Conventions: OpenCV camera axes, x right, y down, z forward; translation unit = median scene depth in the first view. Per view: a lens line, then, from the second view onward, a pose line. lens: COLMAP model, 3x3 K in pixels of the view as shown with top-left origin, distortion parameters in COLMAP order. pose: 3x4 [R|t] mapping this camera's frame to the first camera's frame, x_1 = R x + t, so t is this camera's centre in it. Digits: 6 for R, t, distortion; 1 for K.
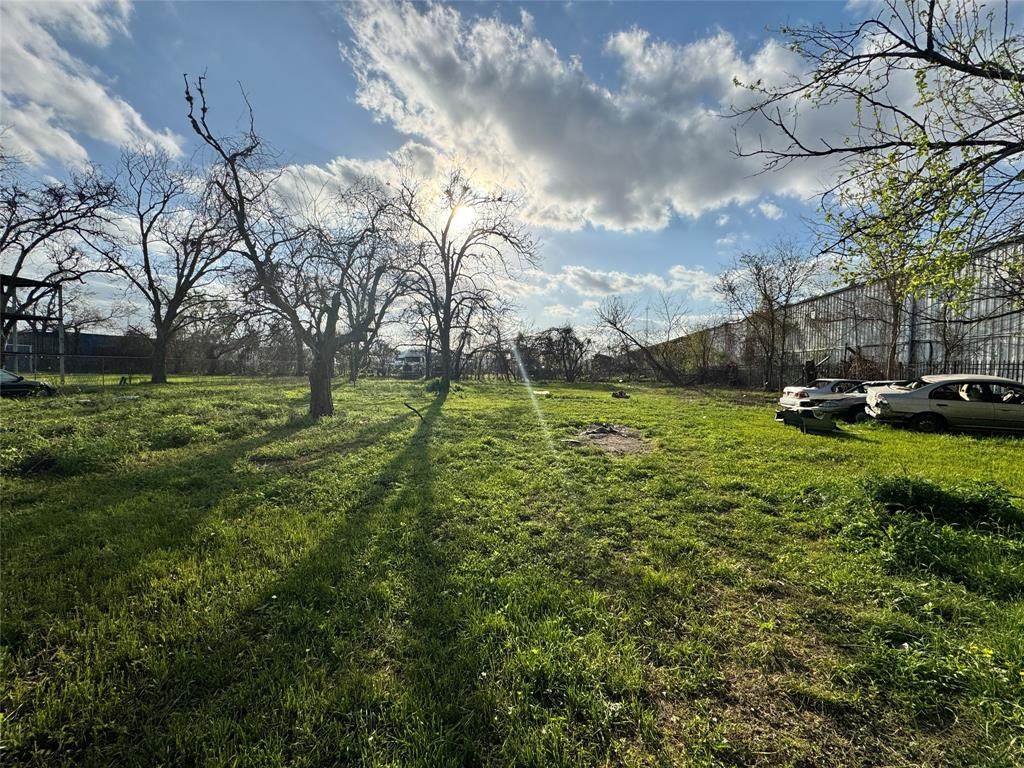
lens RADIAL K [[411.8, 0, 514.2], [0, 411.8, 378.0], [0, 0, 1]] dist [0.009929, 0.000511]
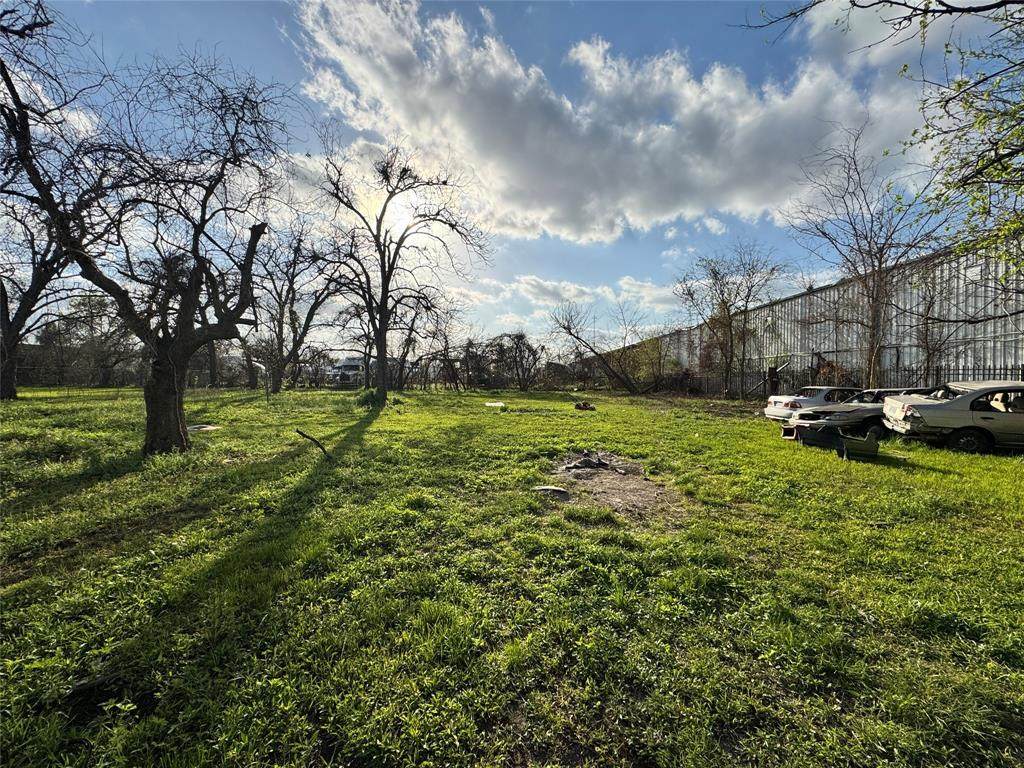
lens RADIAL K [[411.8, 0, 513.8], [0, 411.8, 384.2], [0, 0, 1]] dist [0.009929, 0.000511]
pose [[0.992682, -0.008561, 0.120456, 0.001001], [0.009281, 0.999942, -0.005425, -0.002665], [-0.120403, 0.006503, 0.992704, 0.123752]]
